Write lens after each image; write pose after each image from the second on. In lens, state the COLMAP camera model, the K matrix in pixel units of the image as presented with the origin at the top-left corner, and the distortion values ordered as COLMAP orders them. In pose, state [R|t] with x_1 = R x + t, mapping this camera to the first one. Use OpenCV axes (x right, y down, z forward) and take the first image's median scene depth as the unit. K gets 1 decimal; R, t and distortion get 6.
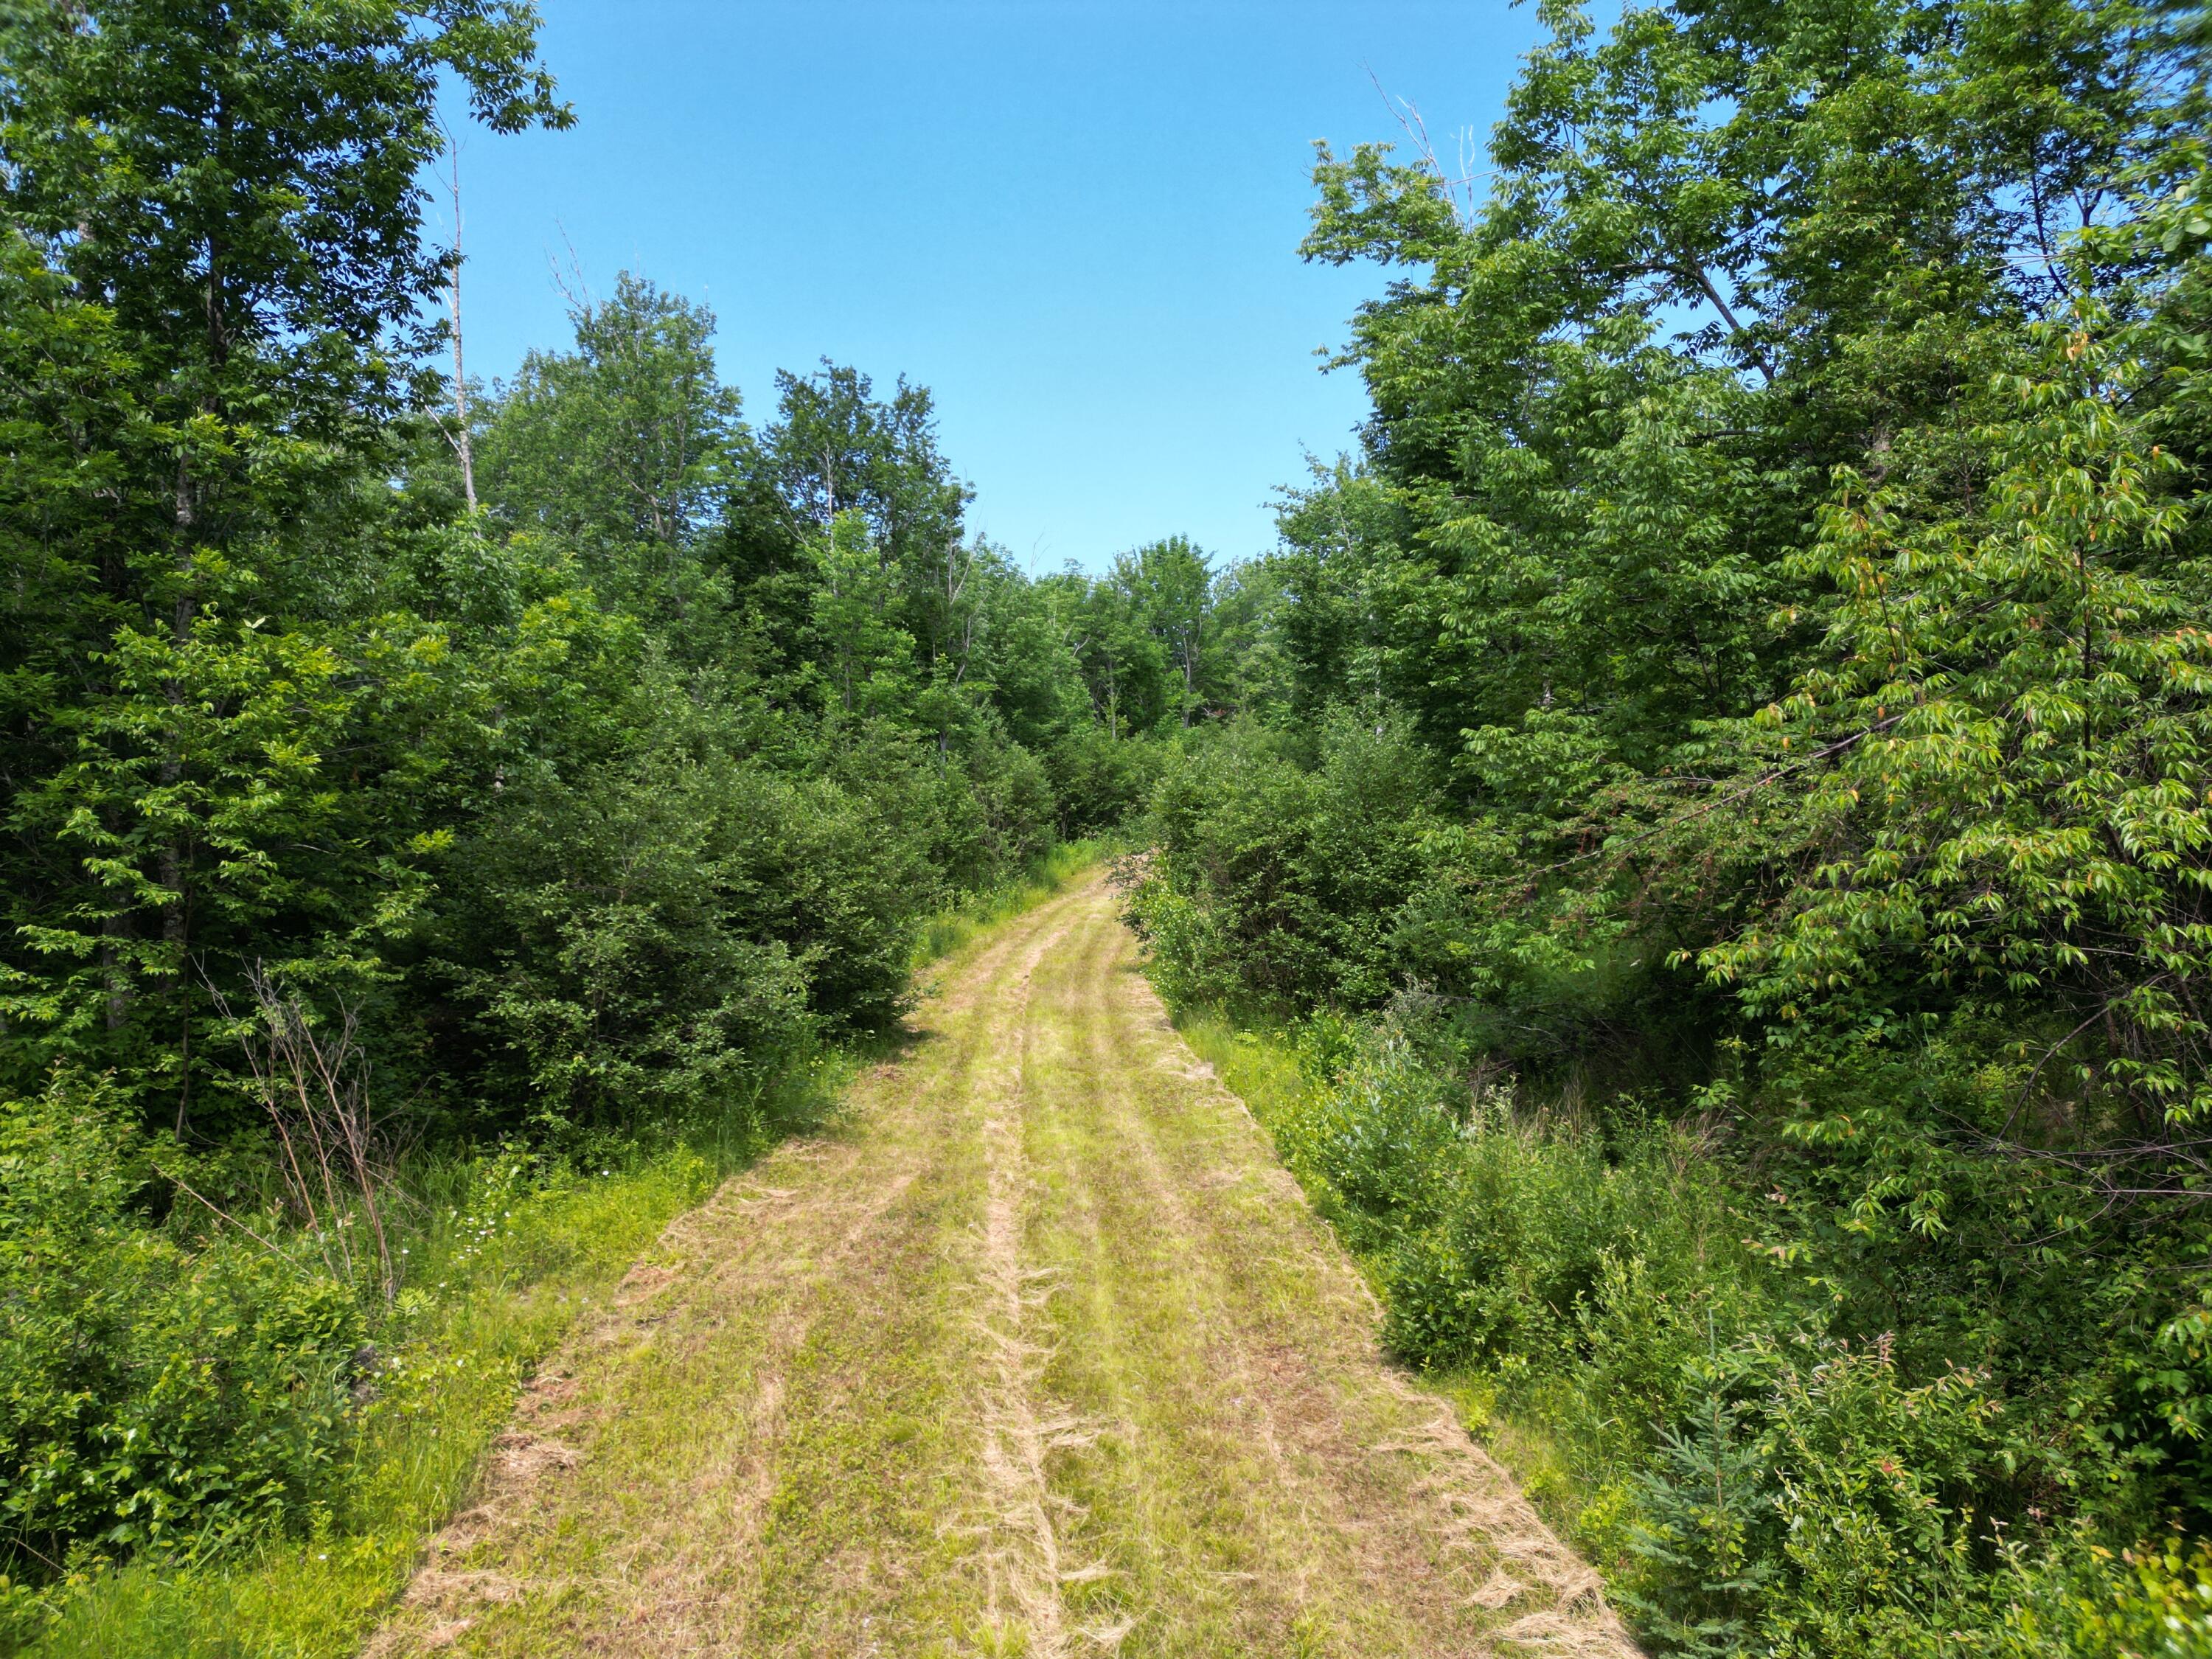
lens RADIAL K [[1535.7, 0, 1103.9], [0, 1535.7, 830.1], [0, 0, 1]] dist [0.050015, -0.002875]
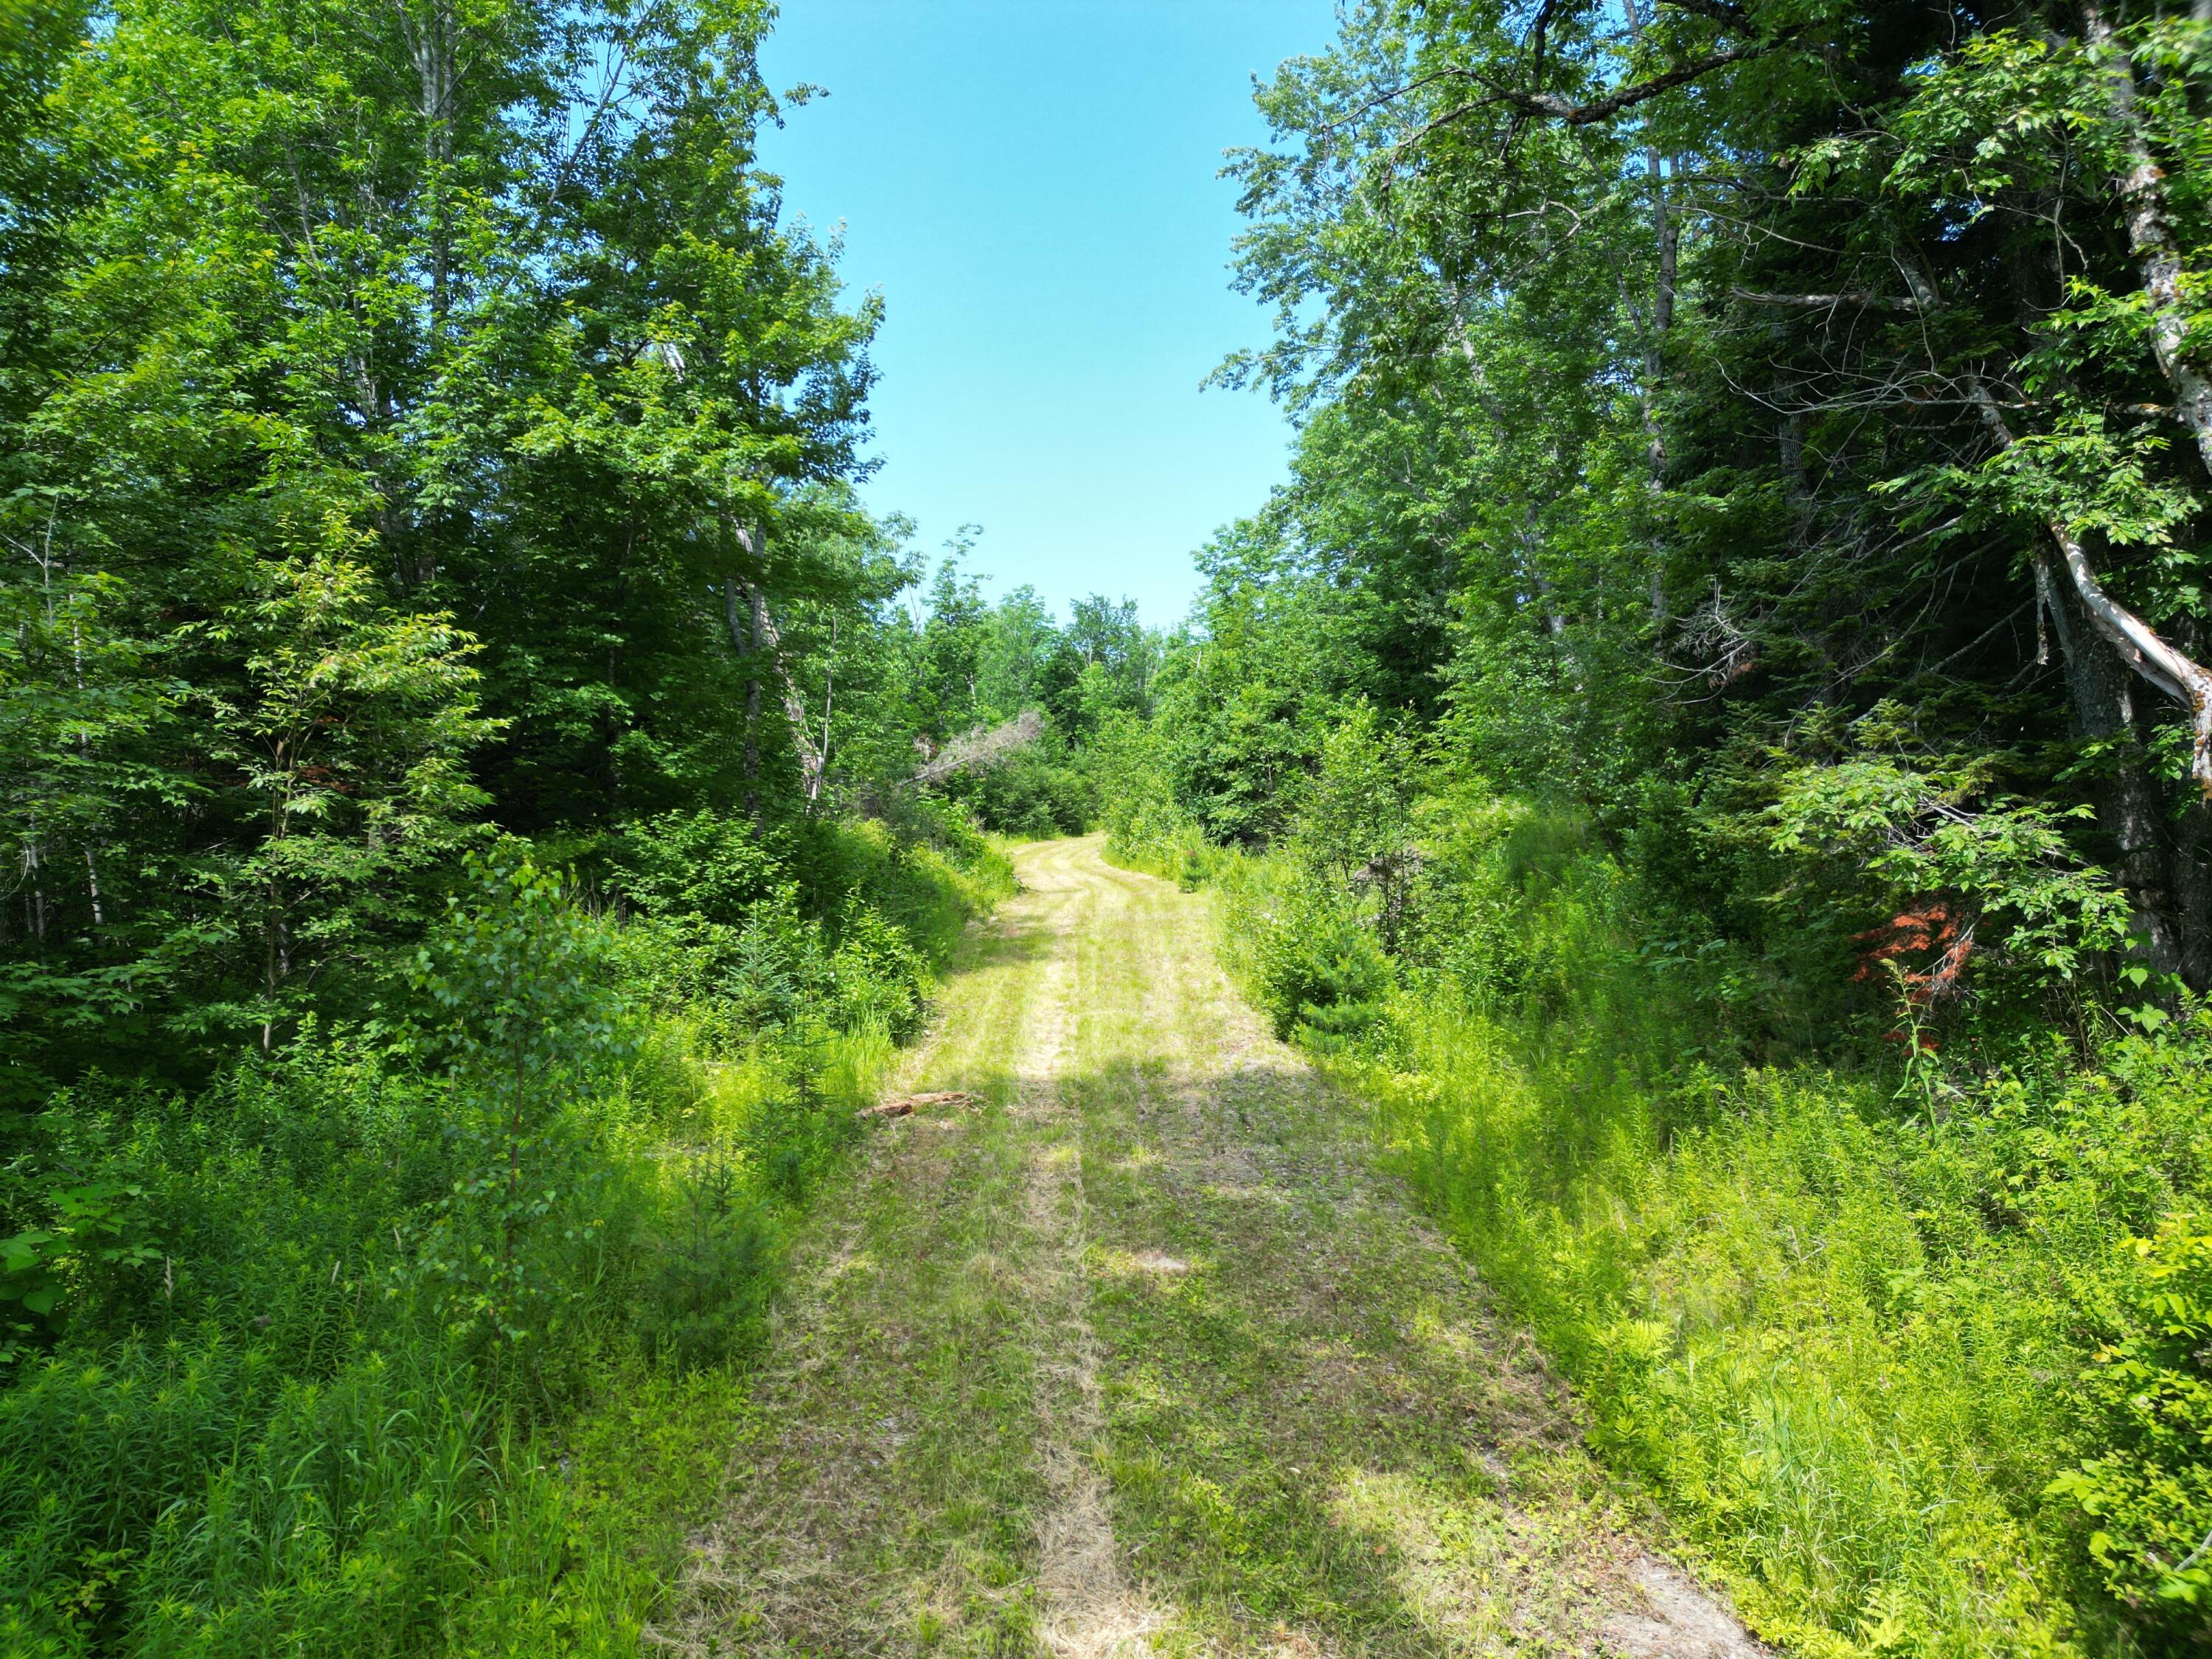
lens RADIAL K [[1535.7, 0, 1106.4], [0, 1535.7, 824.3], [0, 0, 1]] dist [0.050015, -0.002875]
pose [[0.973812, 0.010741, -0.227101, 0.401330], [-0.009546, 0.999934, 0.006361, 0.040262], [0.227154, -0.004027, 0.973851, -1.364801]]
